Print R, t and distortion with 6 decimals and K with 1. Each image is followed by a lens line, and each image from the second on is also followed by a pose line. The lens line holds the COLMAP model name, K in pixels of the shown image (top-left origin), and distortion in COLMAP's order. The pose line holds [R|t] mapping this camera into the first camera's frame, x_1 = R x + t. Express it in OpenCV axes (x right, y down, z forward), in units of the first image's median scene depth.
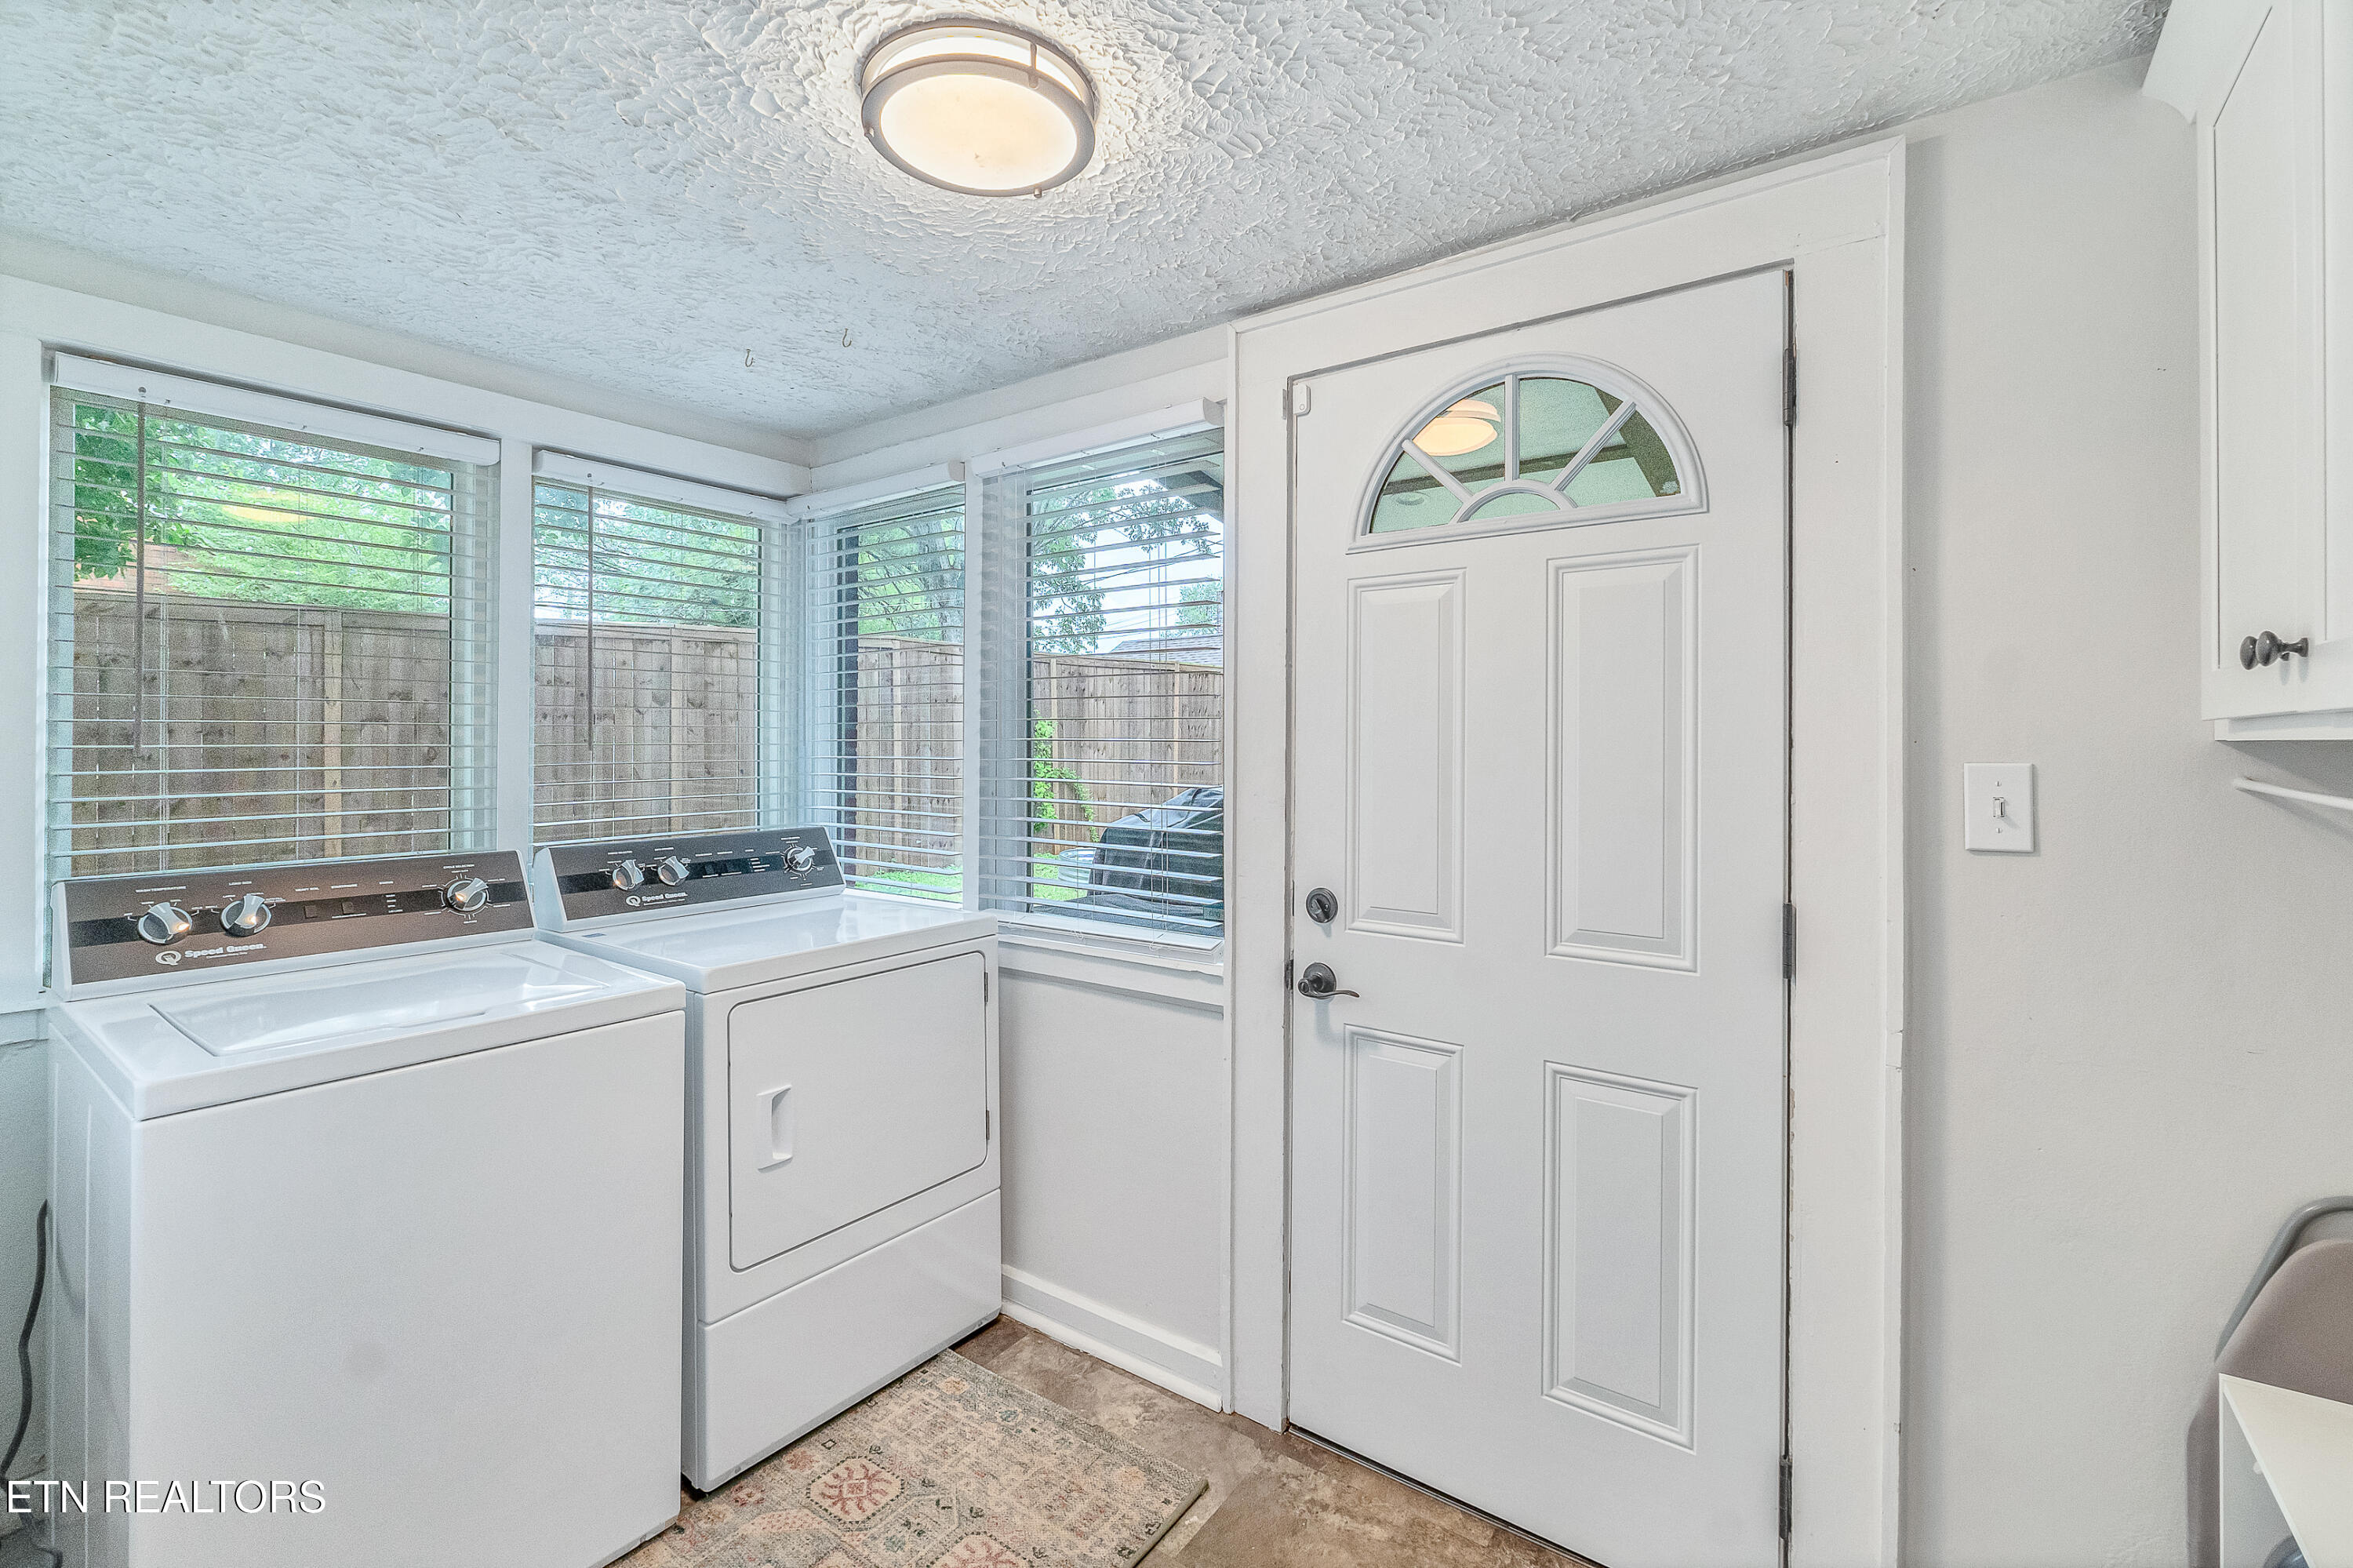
lens RADIAL K [[1025.0, 0, 1164.5], [0, 1025.0, 728.2], [0, 0, 1]] dist [-0.011087, 0.000611]
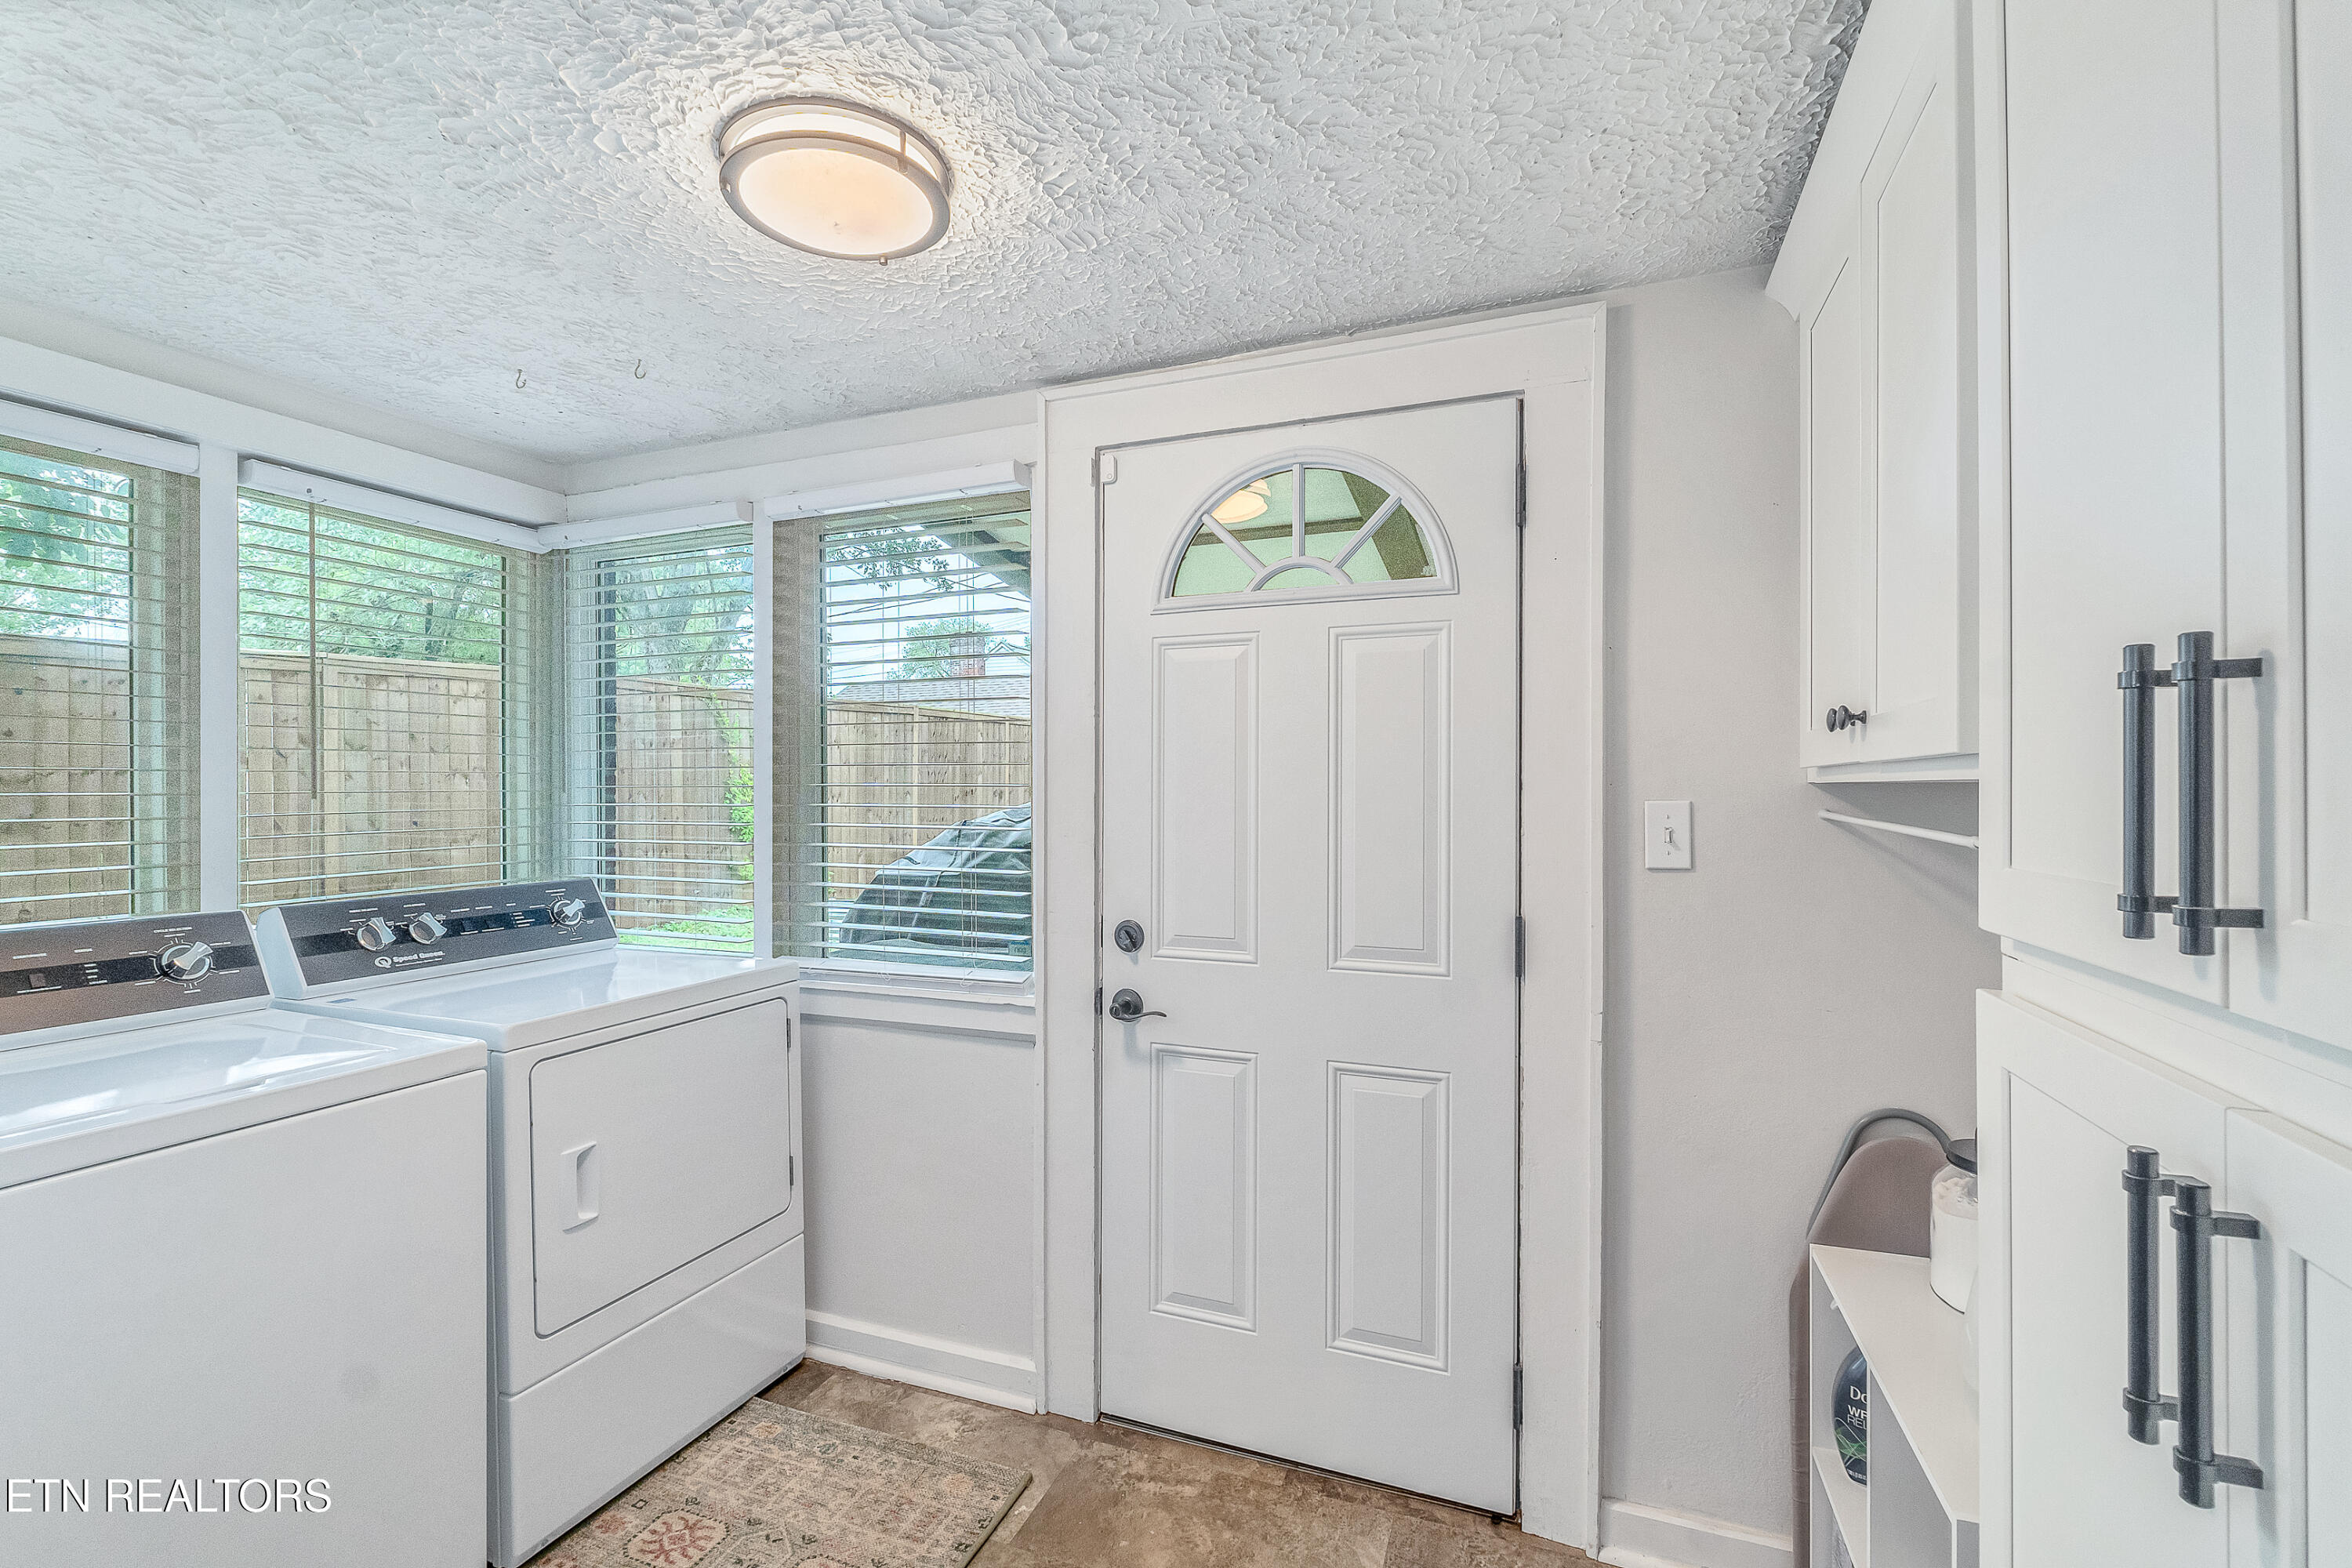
lens RADIAL K [[1024.5, 0, 1162.1], [0, 1024.5, 781.9], [0, 0, 1]] dist [-0.011087, 0.000611]
pose [[0.969340, -0.001942, 0.245717, -0.089702], [-0.000118, 0.999965, 0.008366, -0.000416], [-0.245725, -0.008138, 0.969305, -0.072611]]
